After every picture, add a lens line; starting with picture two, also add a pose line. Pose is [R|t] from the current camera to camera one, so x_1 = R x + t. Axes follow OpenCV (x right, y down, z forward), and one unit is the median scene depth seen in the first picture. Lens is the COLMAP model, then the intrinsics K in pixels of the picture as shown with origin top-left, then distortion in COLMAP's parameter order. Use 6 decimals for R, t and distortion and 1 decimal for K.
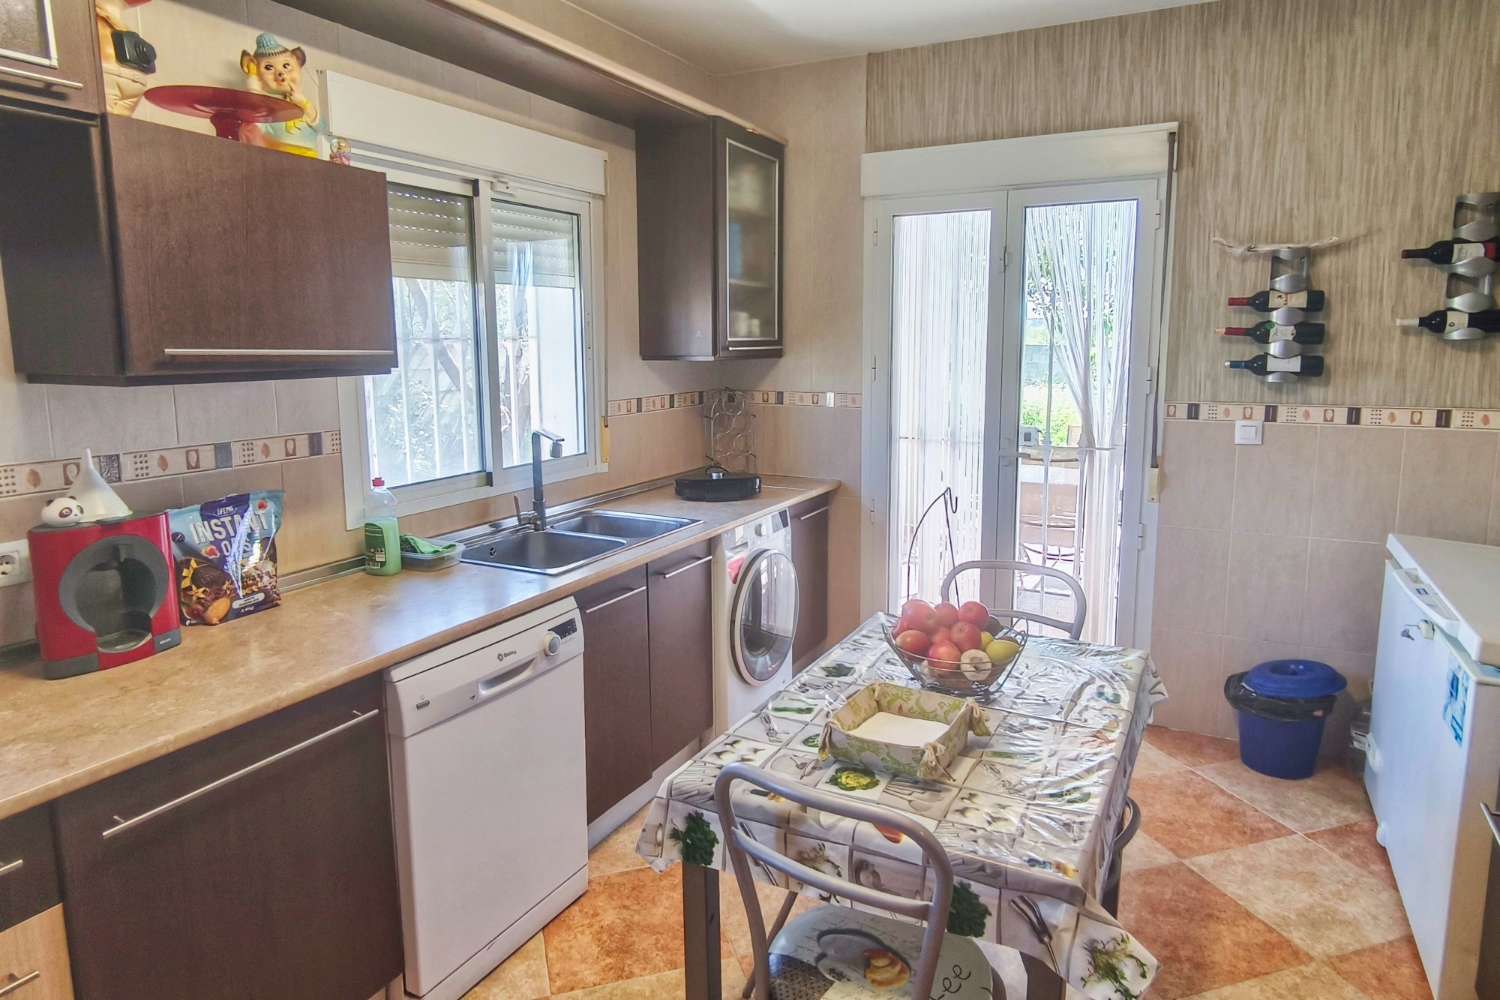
lens RADIAL K [[904.6, 0, 755.7], [0, 904.6, 472.1], [0, 0, 1]] dist [-0.005825, -0.000822]
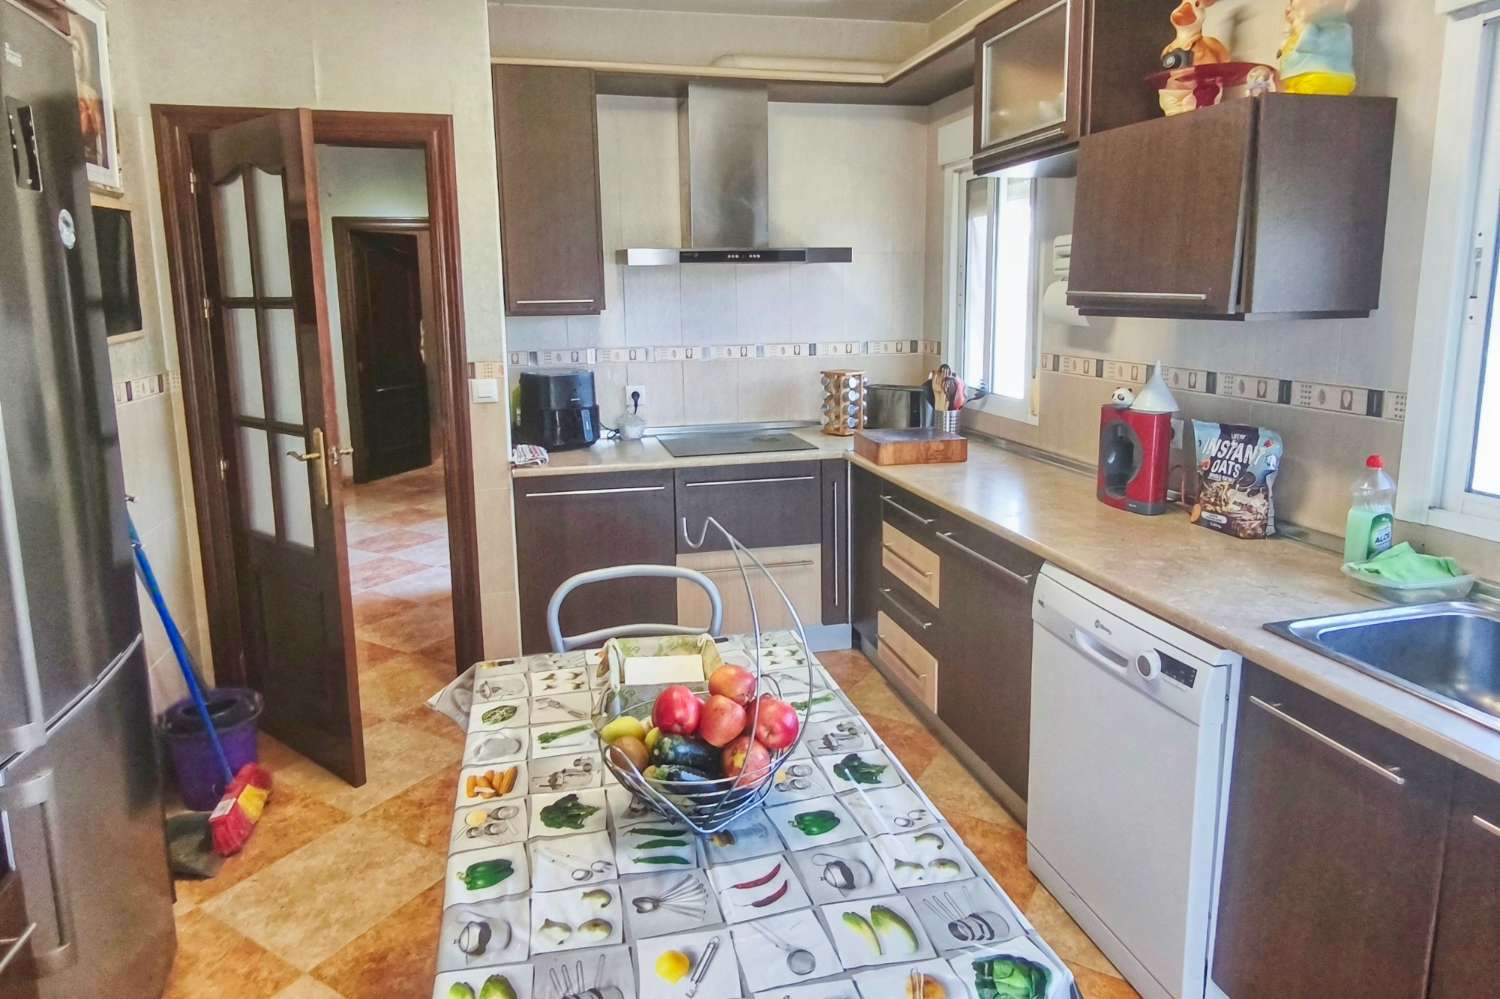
lens RADIAL K [[977.4, 0, 746.9], [0, 977.4, 464.9], [0, 0, 1]] dist [-0.073858, -0.000680]
pose [[-0.772914, 0.122059, -0.622660, 0.606318], [-0.074047, 0.957267, 0.279566, -0.205921], [0.630176, 0.262186, -0.730847, 1.475199]]
